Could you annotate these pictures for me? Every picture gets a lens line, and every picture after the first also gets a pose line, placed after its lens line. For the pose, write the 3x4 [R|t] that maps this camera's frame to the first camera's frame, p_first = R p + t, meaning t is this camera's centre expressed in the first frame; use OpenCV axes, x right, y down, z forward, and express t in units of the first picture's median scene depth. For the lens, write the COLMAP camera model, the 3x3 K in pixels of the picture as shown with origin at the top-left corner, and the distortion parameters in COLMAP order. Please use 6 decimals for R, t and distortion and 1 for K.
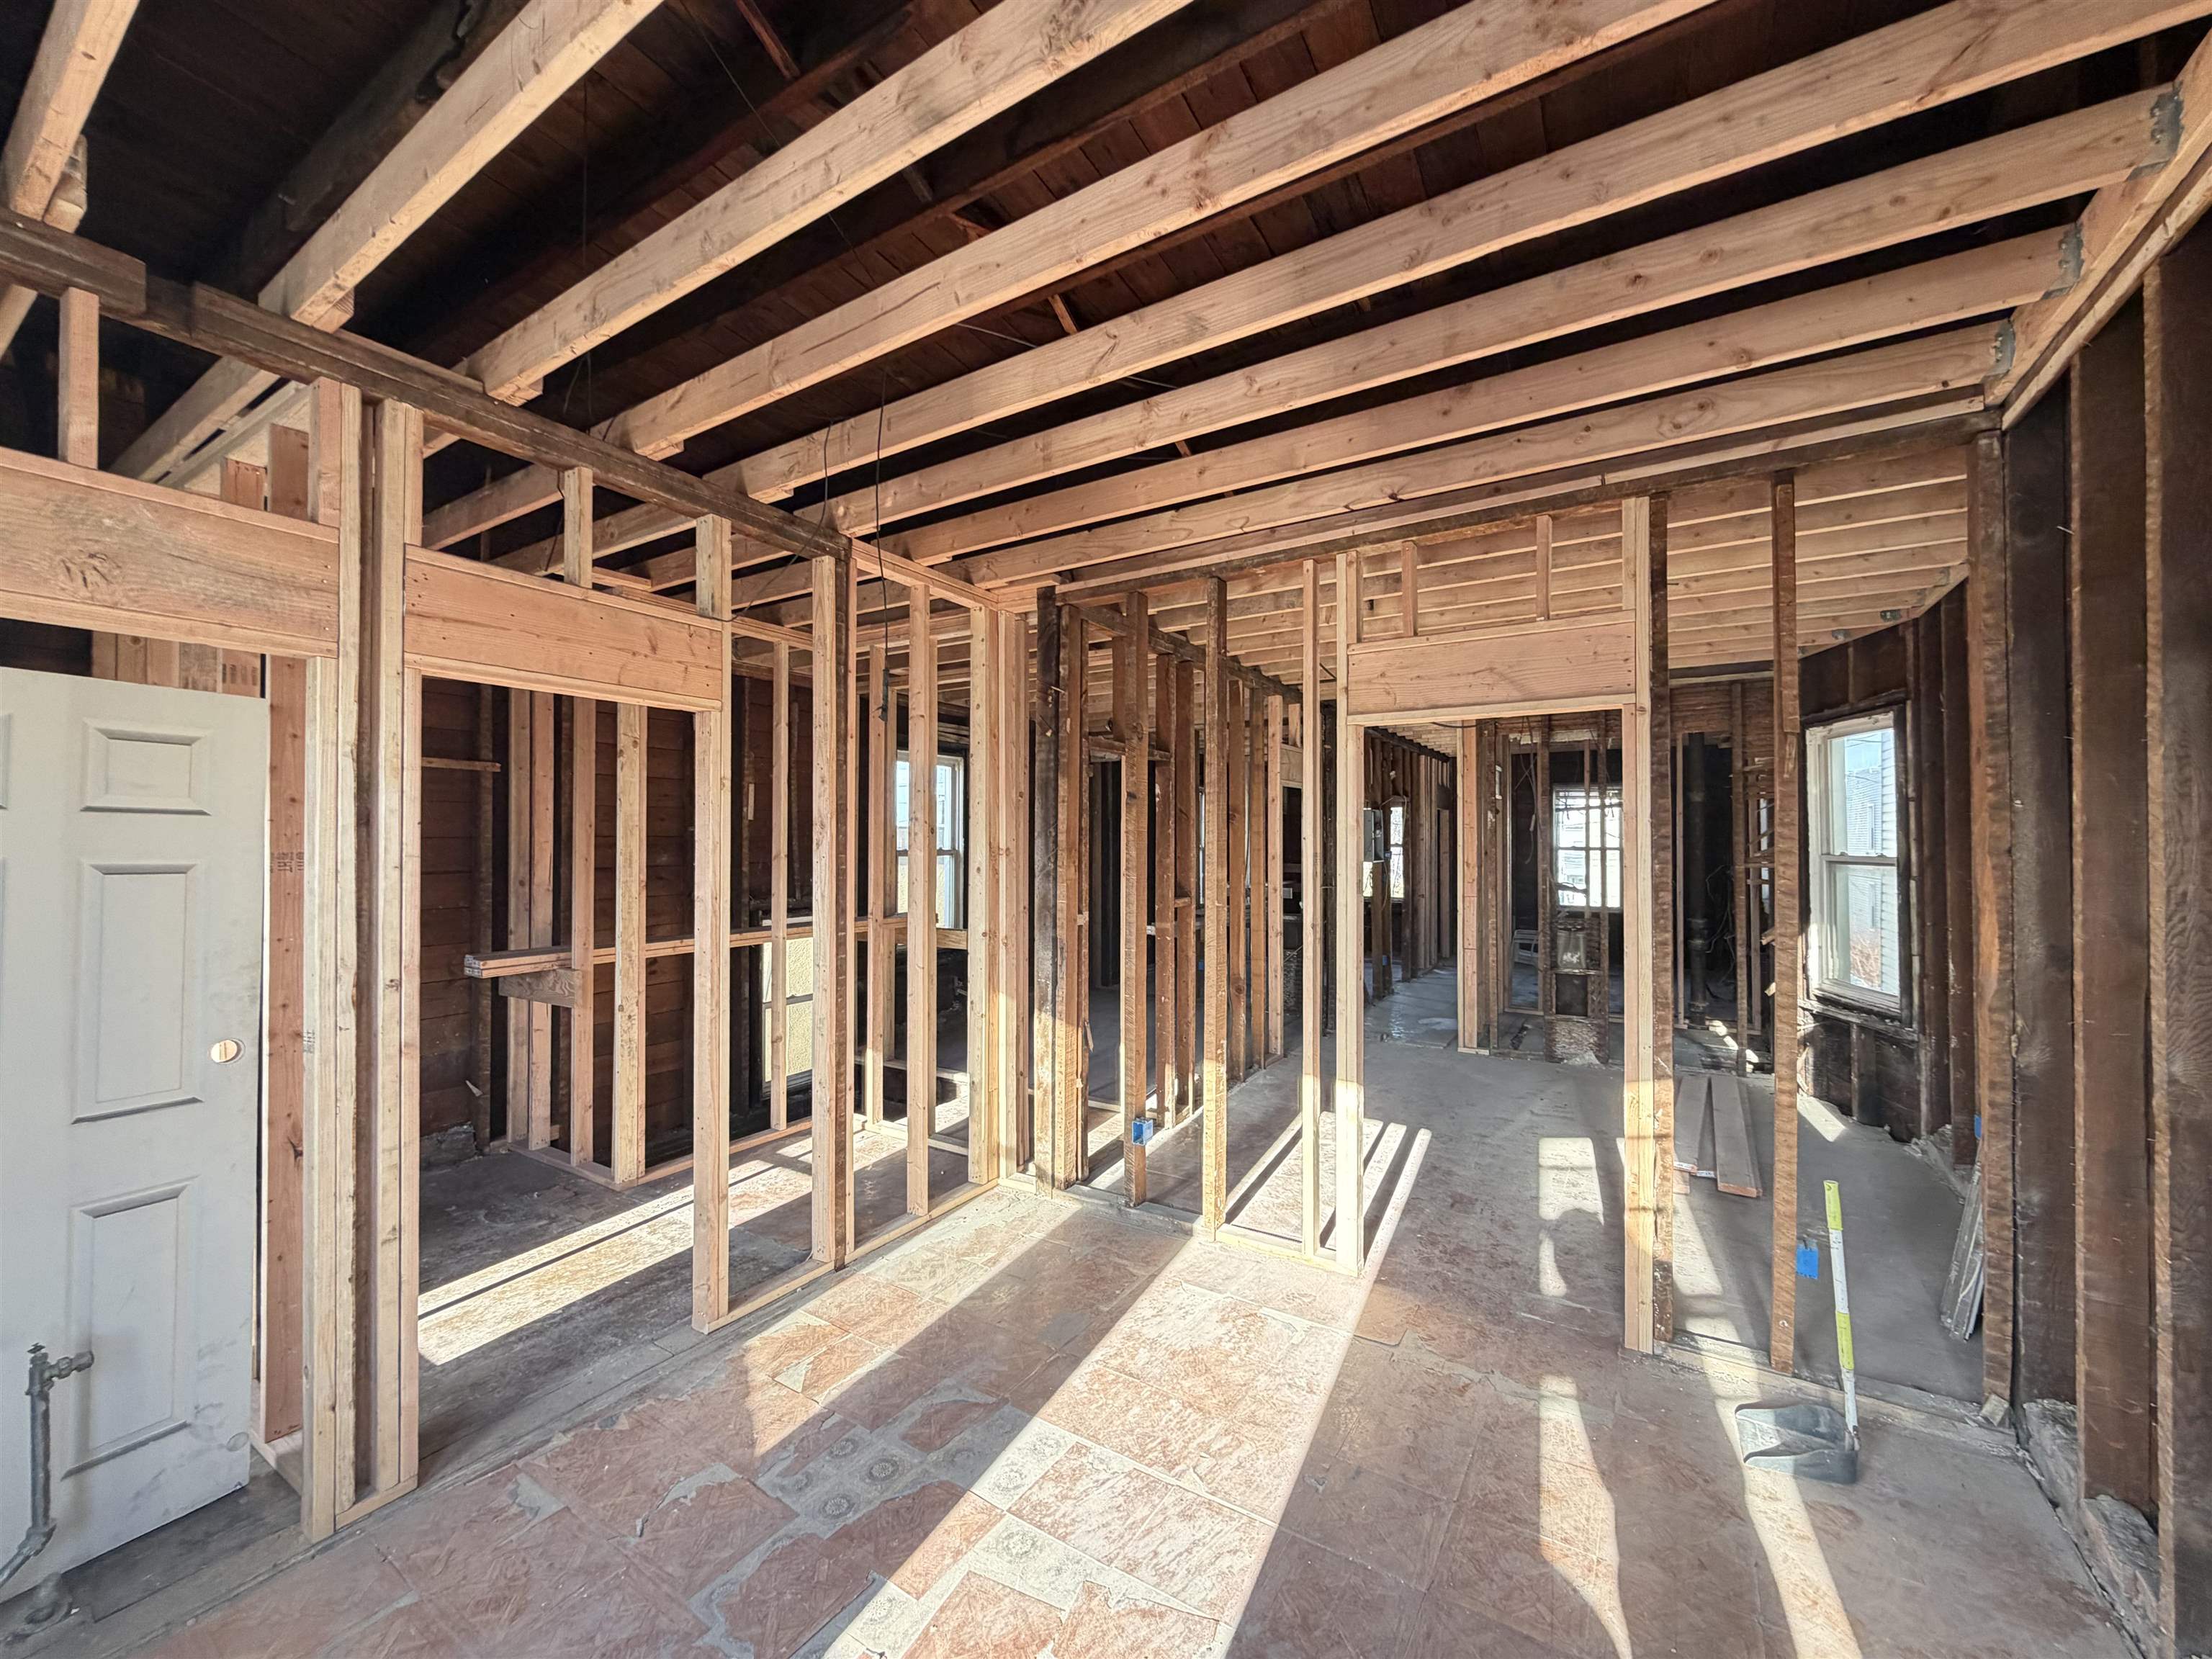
lens RADIAL K [[880.3, 0, 1099.1], [0, 880.3, 830.0], [0, 0, 1]] dist [0.000744, -0.000402]
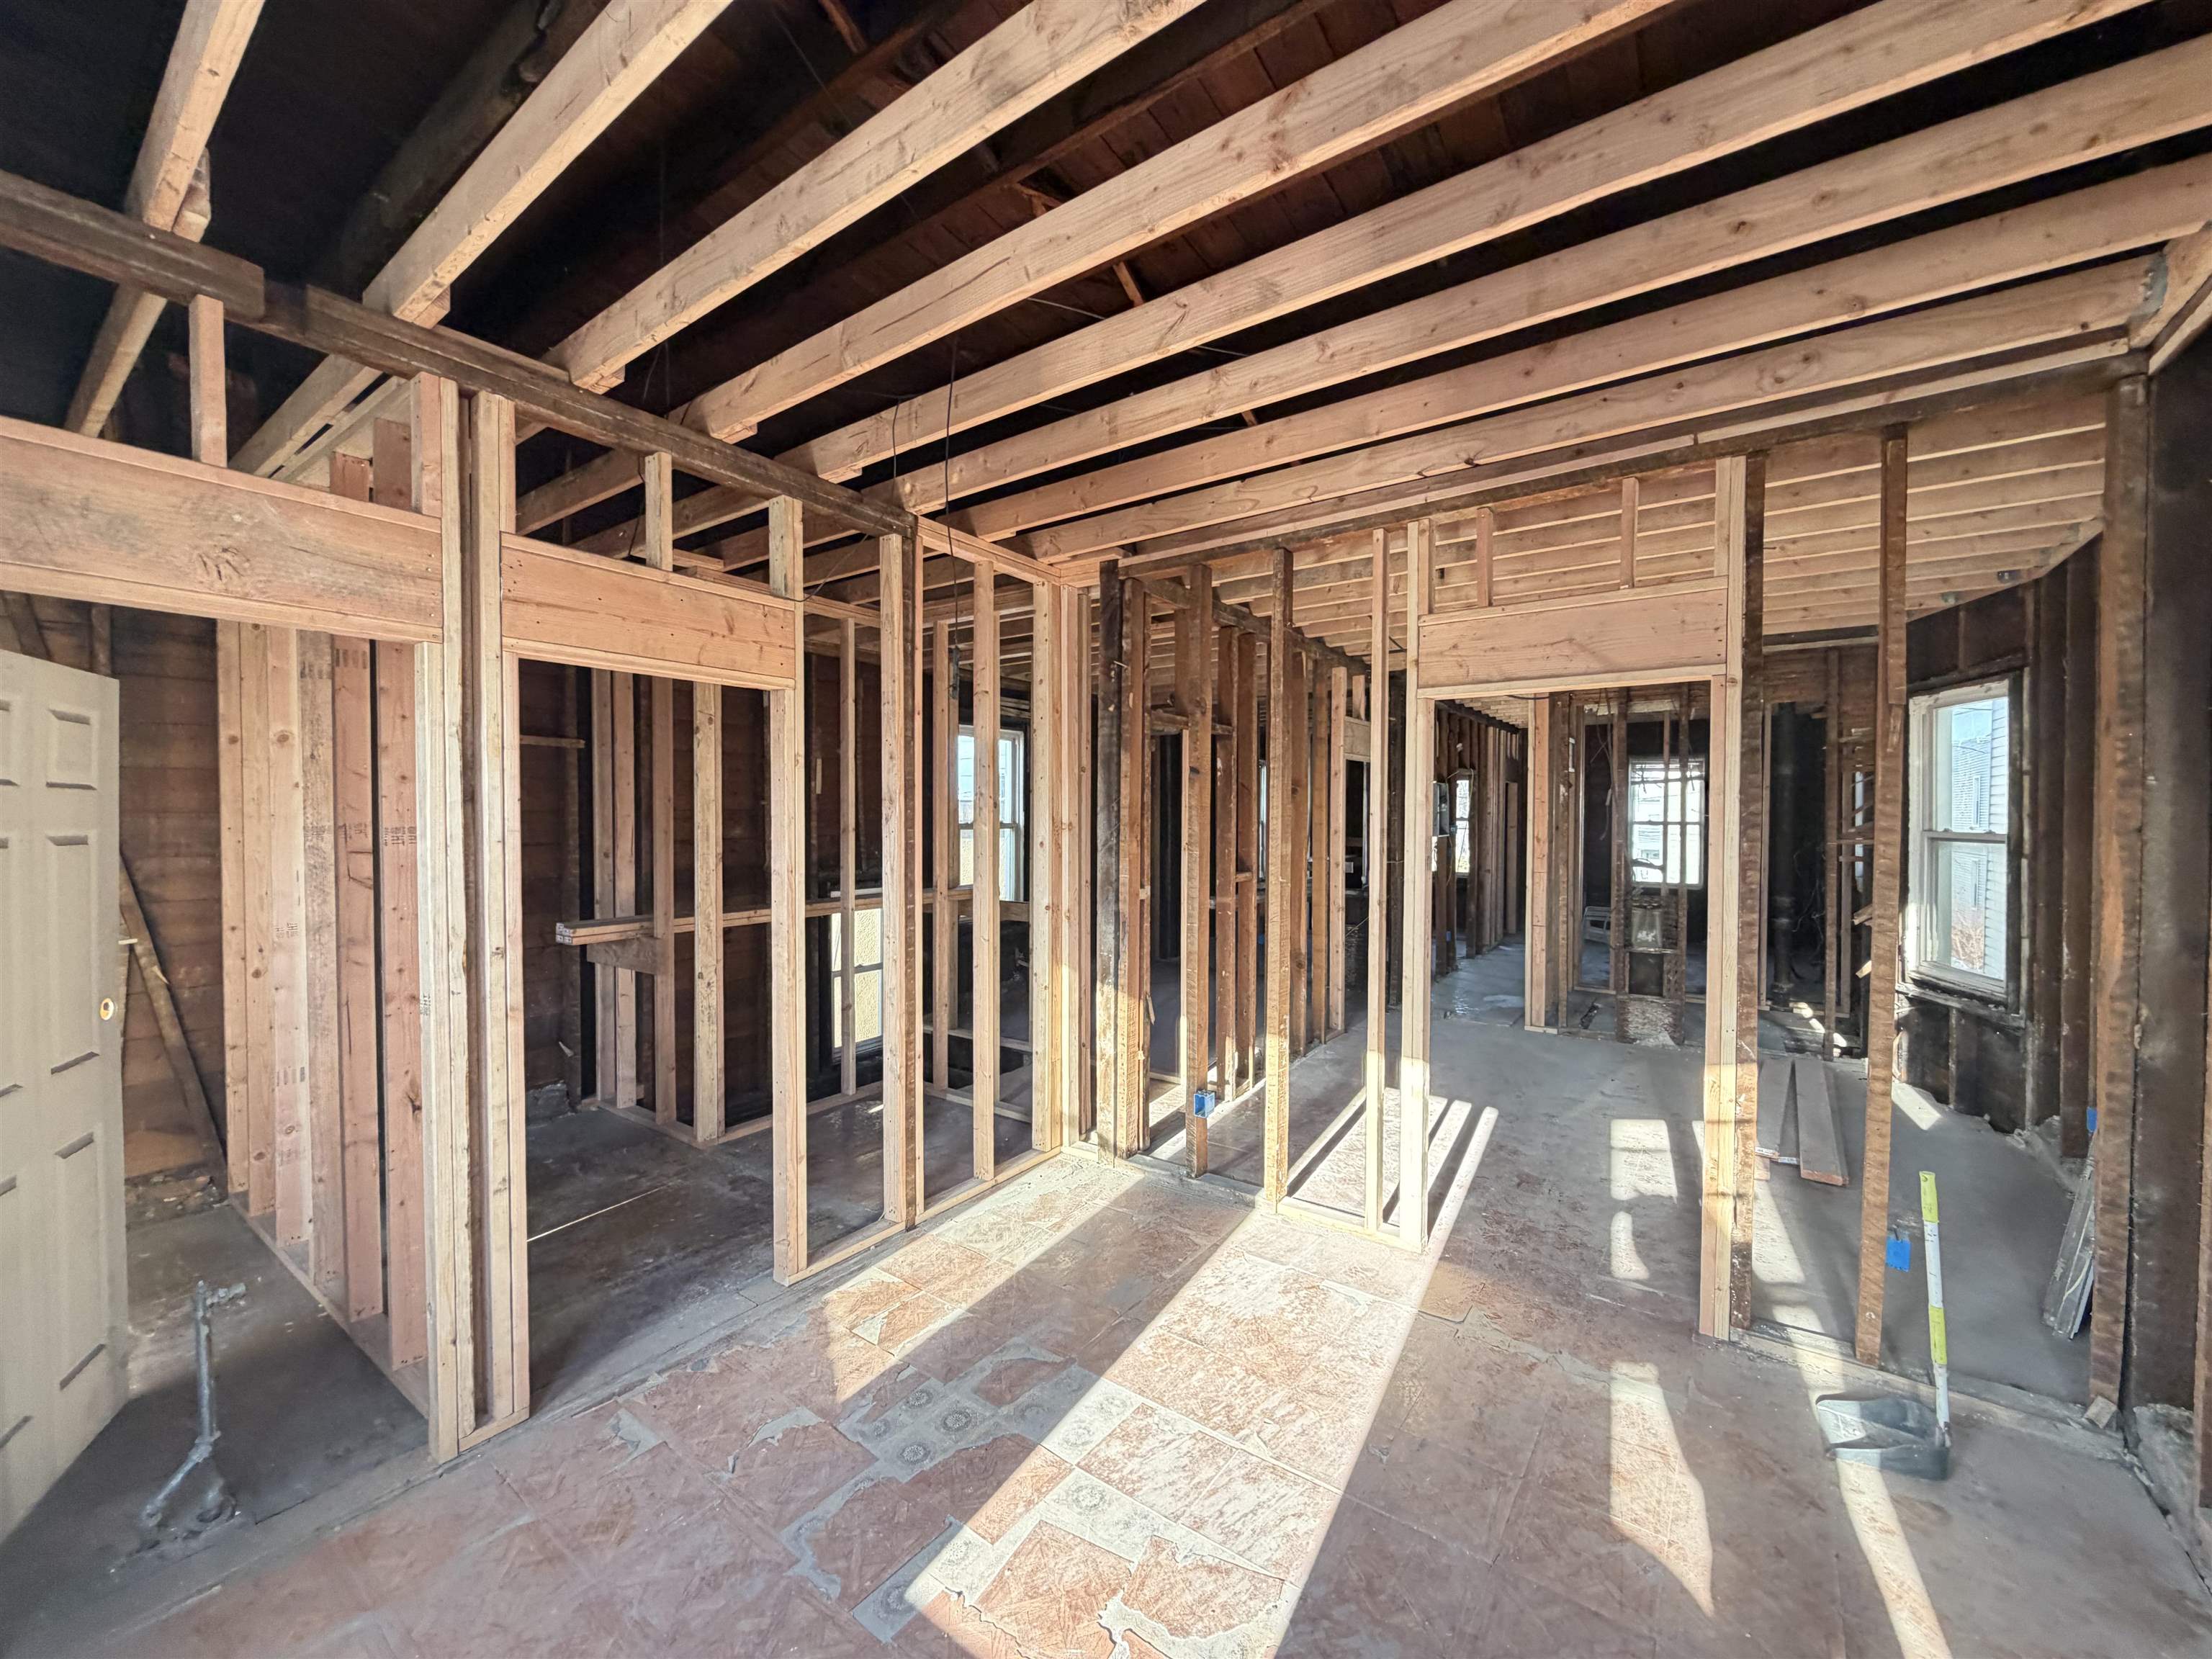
lens RADIAL K [[880.3, 0, 1098.5], [0, 880.3, 829.7], [0, 0, 1]] dist [0.000744, -0.000402]
pose [[0.997978, 0.002688, -0.063497, -0.011034], [-0.000710, 0.999514, 0.031151, -0.004136], [0.063550, -0.031043, 0.997496, -0.005272]]
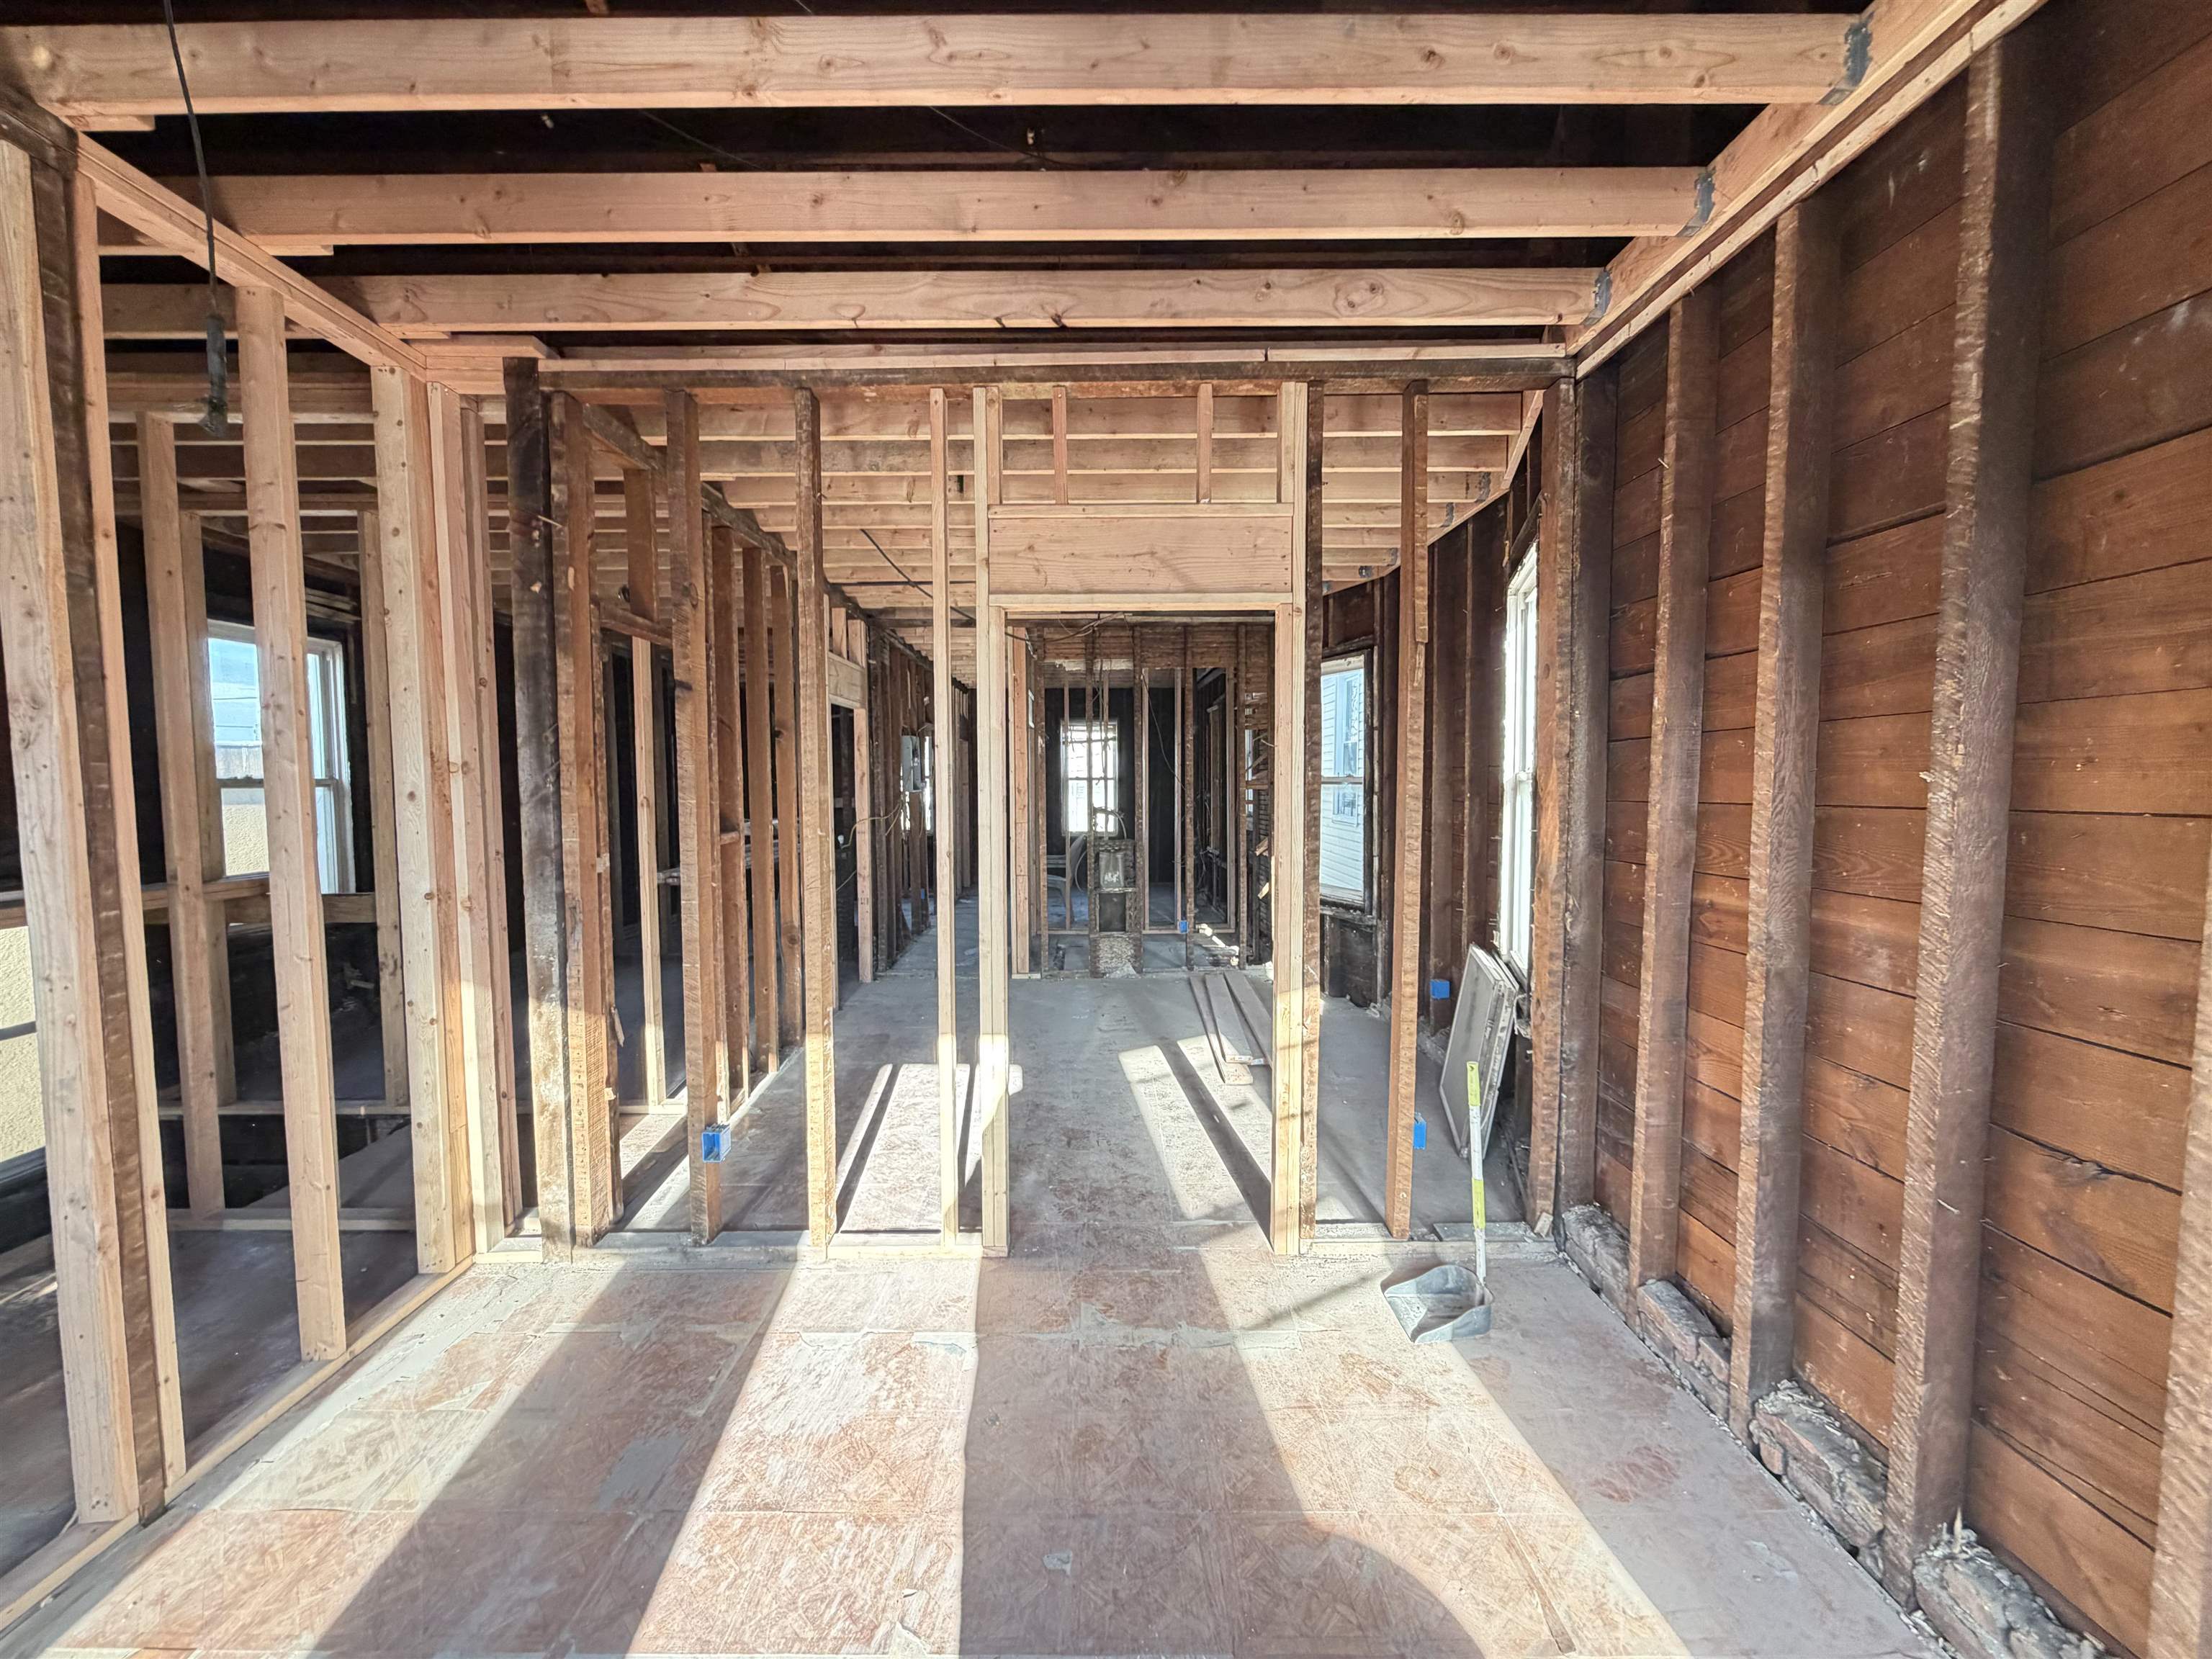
lens RADIAL K [[880.3, 0, 1101.1], [0, 880.3, 833.9], [0, 0, 1]] dist [0.000744, -0.000402]
pose [[0.841220, -0.037599, 0.539385, -0.090114], [-0.002743, 0.997270, 0.073795, 0.035106], [-0.540687, -0.063557, 0.838820, 0.286647]]
